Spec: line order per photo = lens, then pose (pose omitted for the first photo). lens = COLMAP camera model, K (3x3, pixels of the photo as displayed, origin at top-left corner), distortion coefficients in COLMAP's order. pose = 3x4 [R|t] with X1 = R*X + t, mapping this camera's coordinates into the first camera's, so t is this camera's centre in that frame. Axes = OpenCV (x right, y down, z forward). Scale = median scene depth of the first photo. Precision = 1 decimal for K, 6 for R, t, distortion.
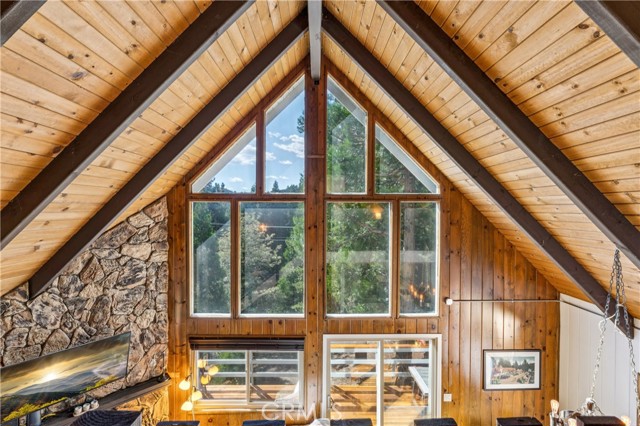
lens RADIAL K [[290.6, 0, 322.7], [0, 290.6, 219.1], [0, 0, 1]] dist [-0.001585, -0.000553]
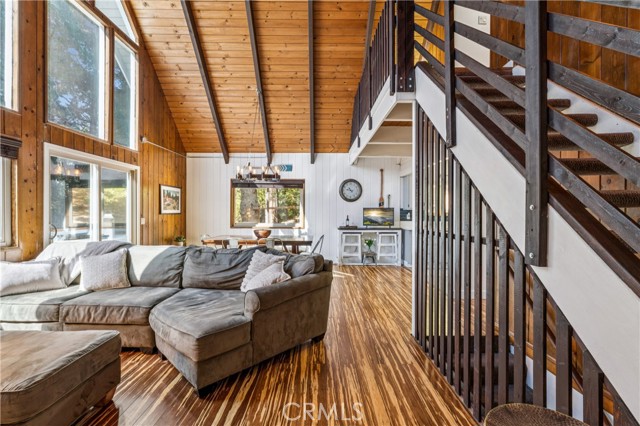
lens RADIAL K [[290.6, 0, 317.7], [0, 290.6, 214.8], [0, 0, 1]] dist [-0.001585, -0.000553]
pose [[0.024193, -0.011123, 0.999645, -0.764042], [0.006599, 0.999918, 0.010966, 0.595126], [-0.999686, 0.006331, 0.024265, 0.259276]]
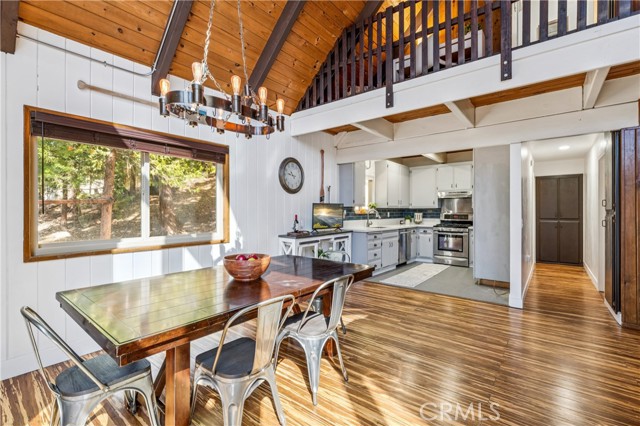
lens RADIAL K [[290.6, 0, 314.0], [0, 290.6, 211.6], [0, 0, 1]] dist [-0.001585, -0.000553]
pose [[-0.762361, -0.002538, 0.647147, 0.115819], [0.007444, 0.999892, 0.012690, 0.594201], [-0.647109, 0.014492, -0.762259, 0.839670]]
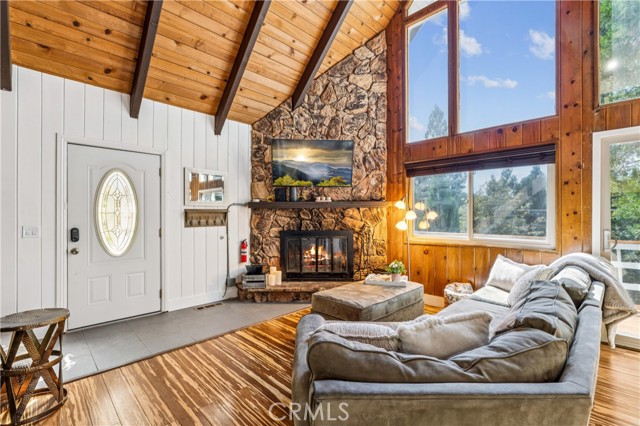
lens RADIAL K [[290.6, 0, 317.3], [0, 290.6, 214.1], [0, 0, 1]] dist [-0.001585, -0.000553]
pose [[0.690187, -0.007046, -0.723597, 0.044807], [-0.004767, 0.999887, -0.014283, 0.599055], [0.723616, 0.013307, 0.690075, 0.111358]]
